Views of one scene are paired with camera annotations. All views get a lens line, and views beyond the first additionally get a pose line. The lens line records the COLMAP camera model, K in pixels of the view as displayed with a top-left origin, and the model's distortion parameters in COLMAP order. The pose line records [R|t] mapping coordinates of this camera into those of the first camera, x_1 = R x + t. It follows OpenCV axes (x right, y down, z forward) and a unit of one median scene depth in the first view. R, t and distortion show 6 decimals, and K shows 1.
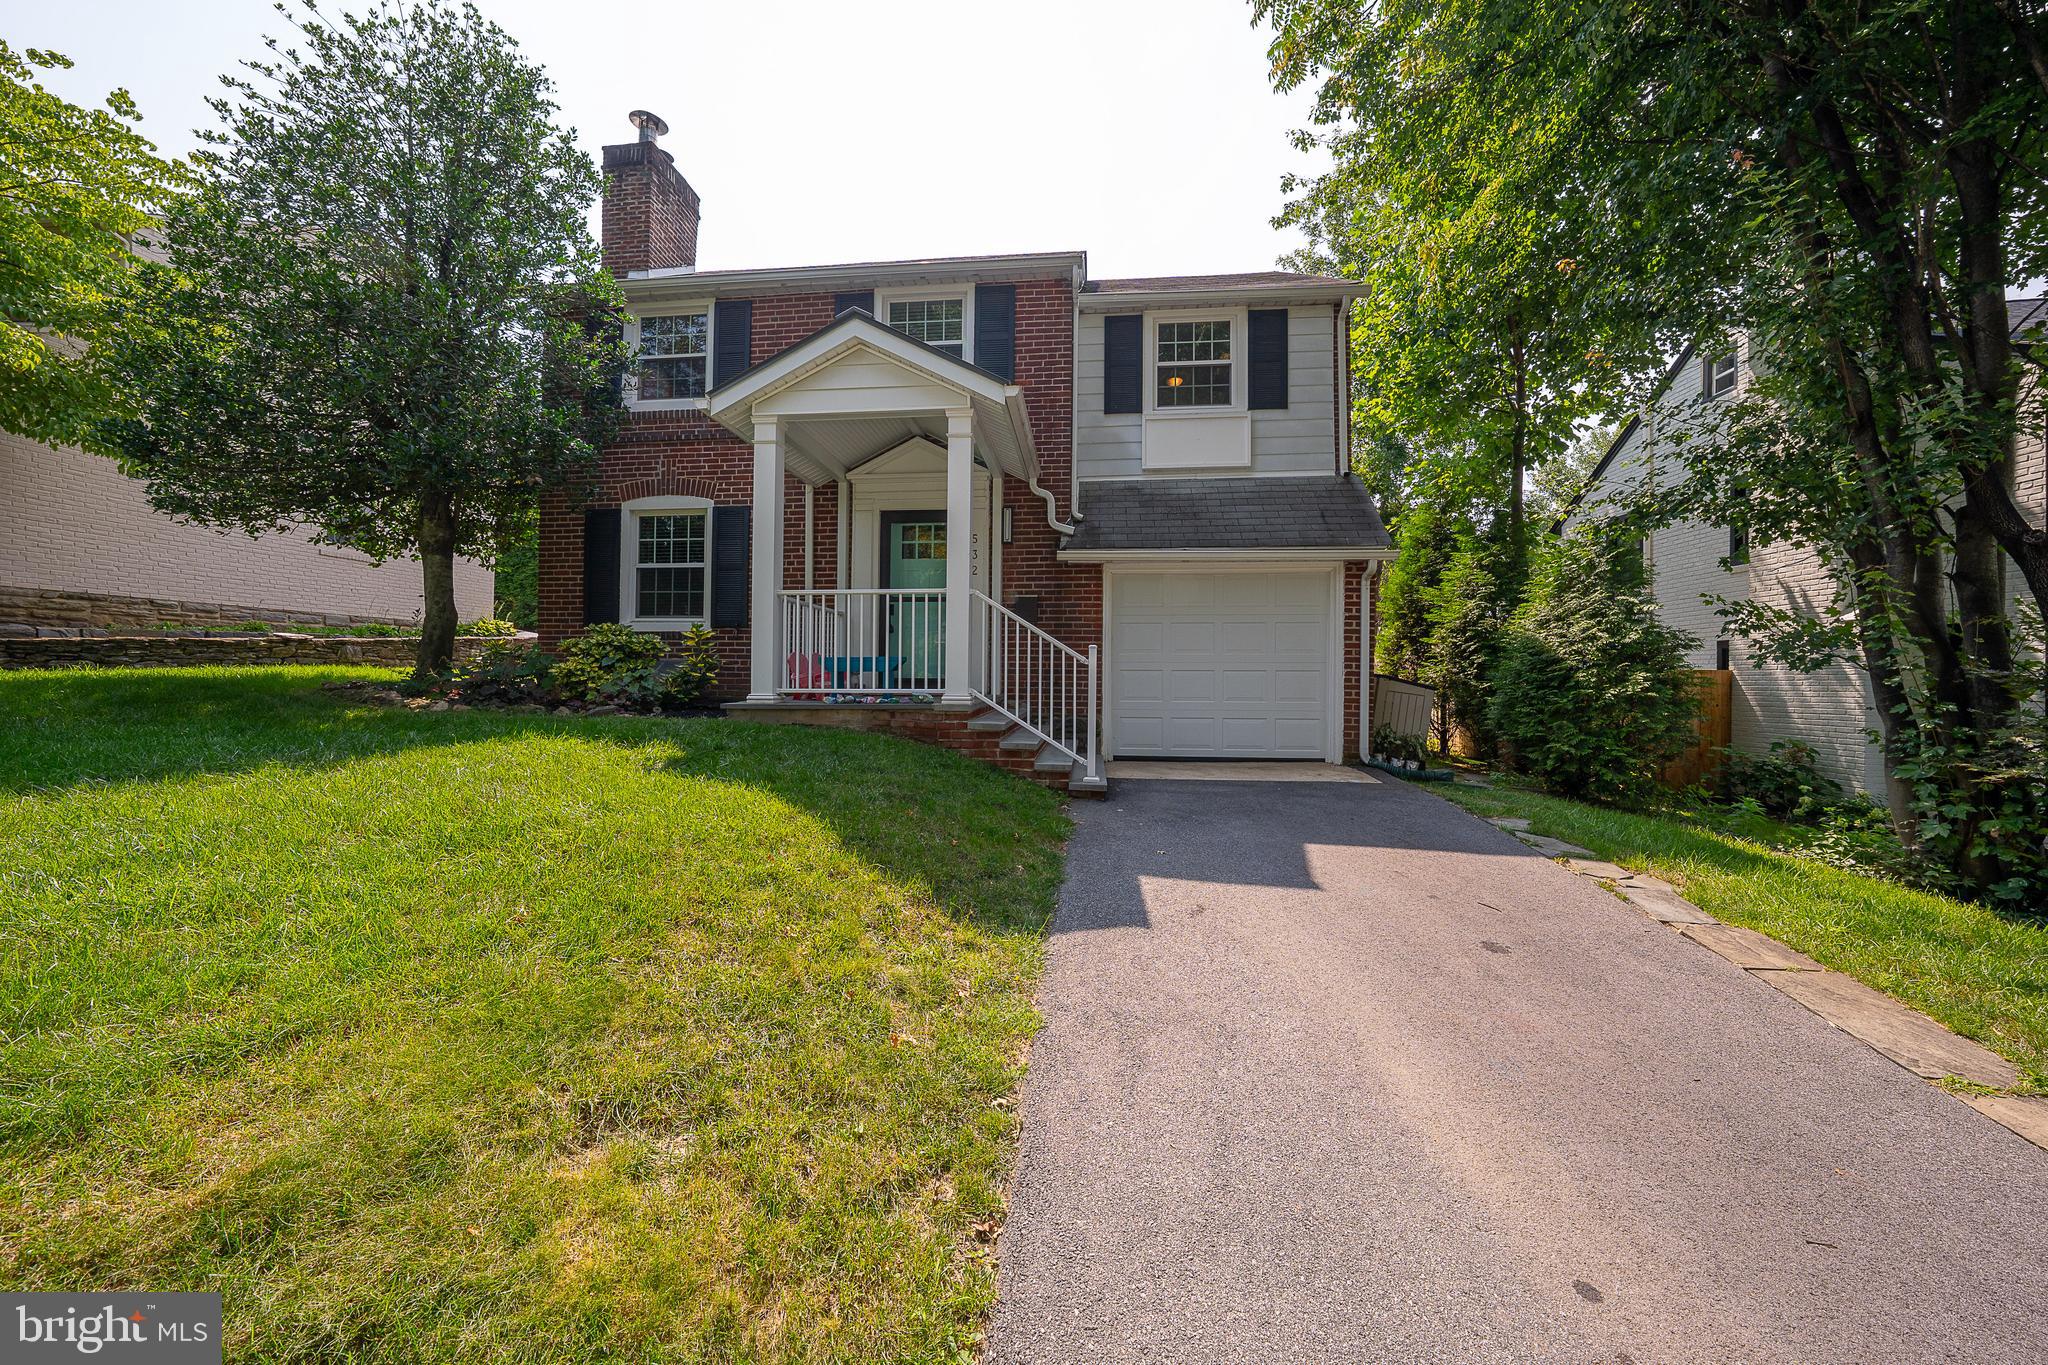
lens RADIAL K [[705.9, 0, 1024.5], [0, 705.9, 682.7], [0, 0, 1]] dist [-0.011026, 0.000898]
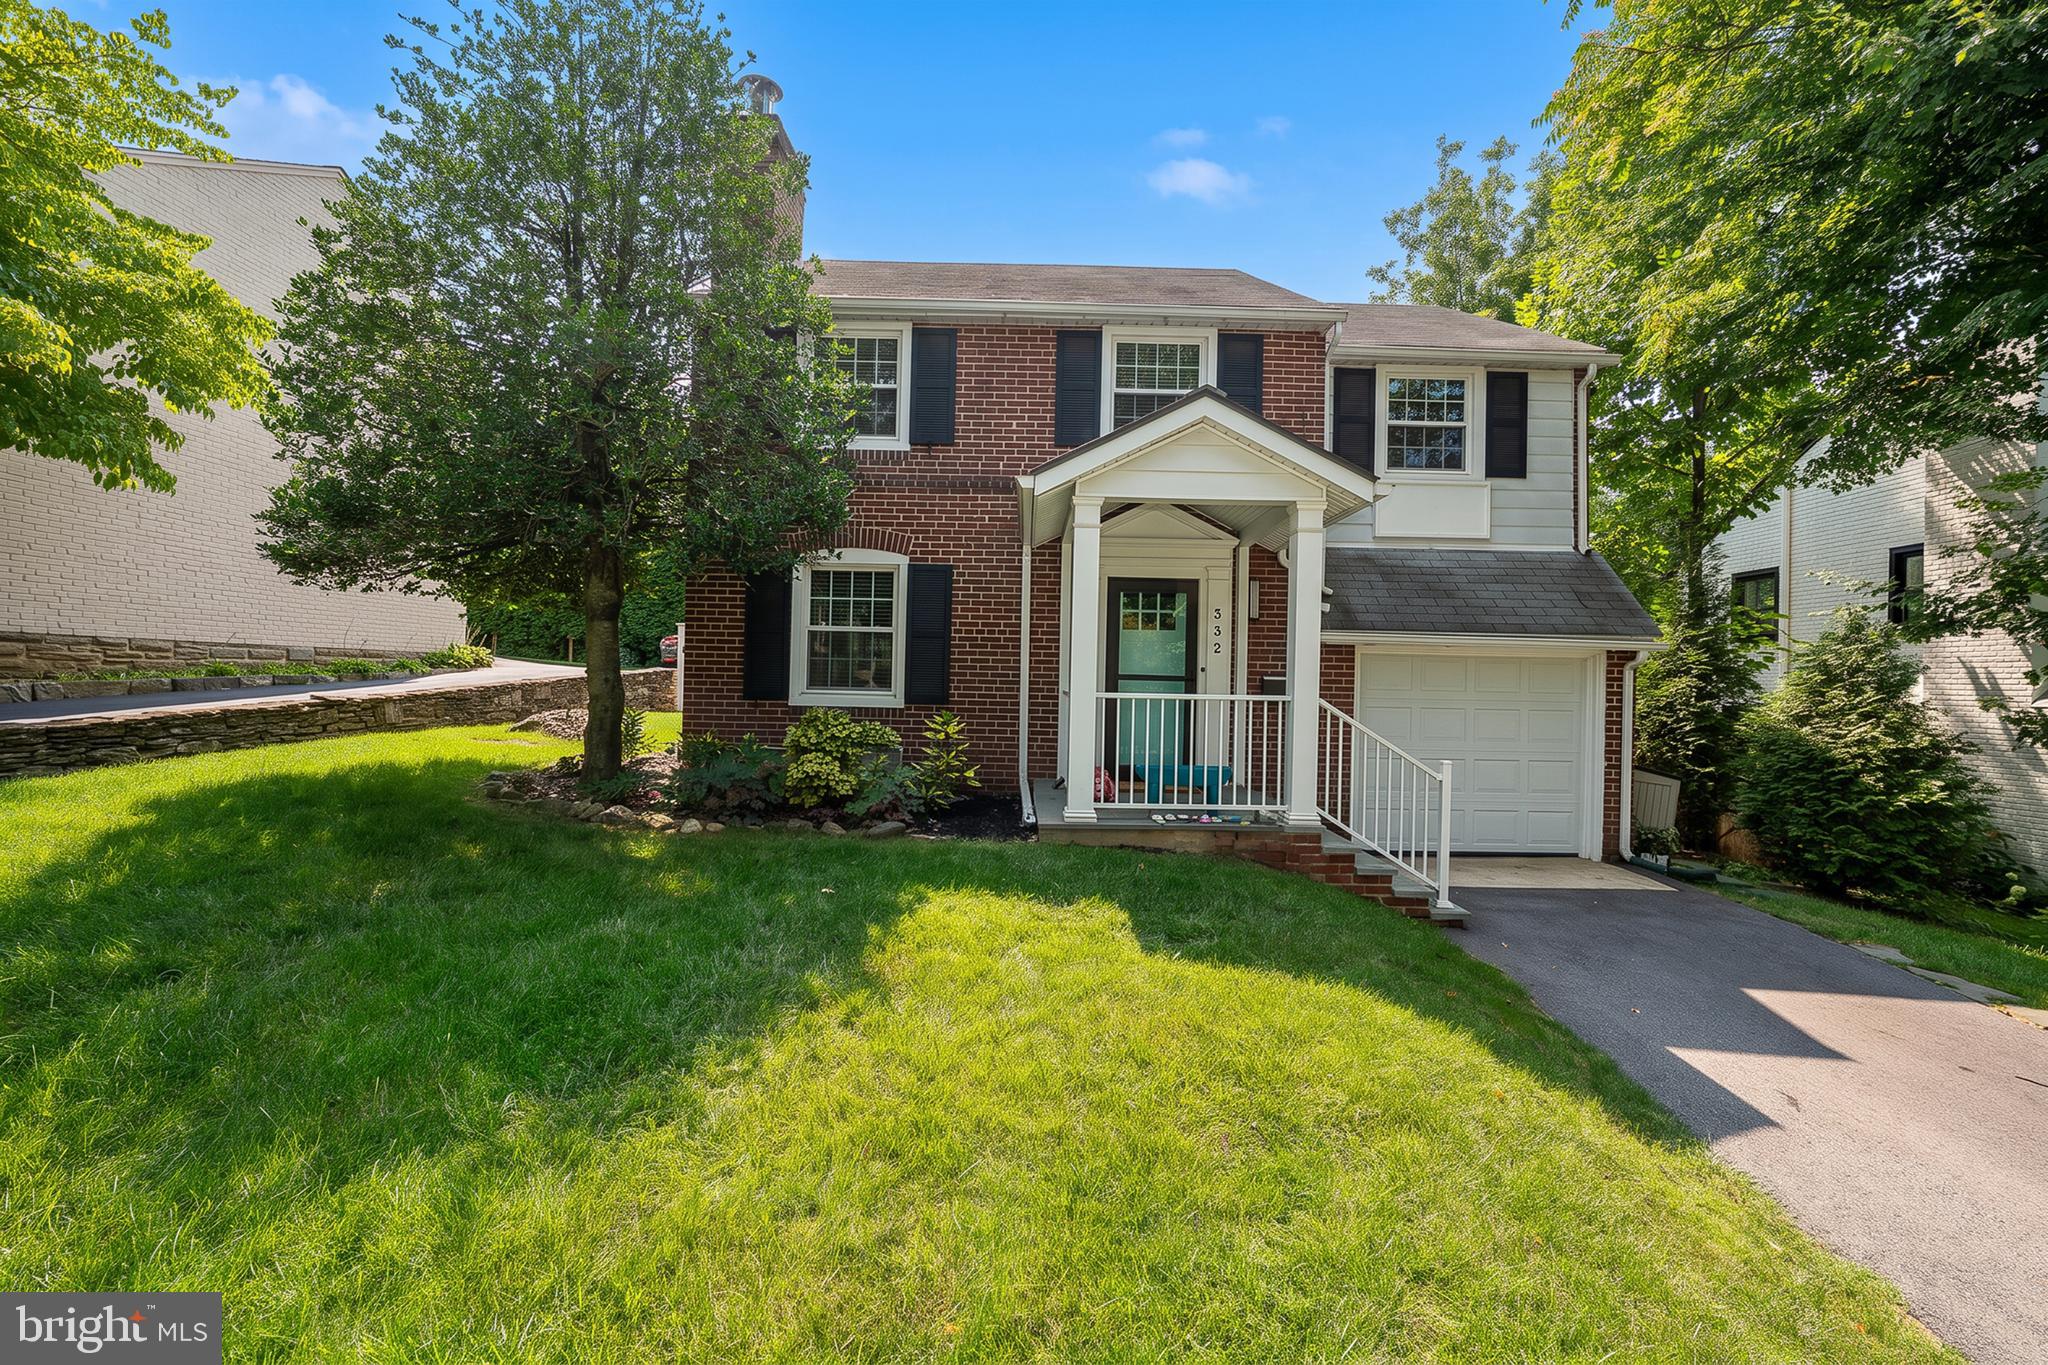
lens RADIAL K [[796.7, 0, 1024.9], [0, 796.7, 682.7], [0, 0, 1]] dist [-0.006397, -0.000240]
pose [[0.994410, 0.012428, 0.104857, -0.414990], [-0.012221, 0.999922, -0.002620, -0.106474], [-0.104881, 0.001324, 0.994484, 0.009388]]
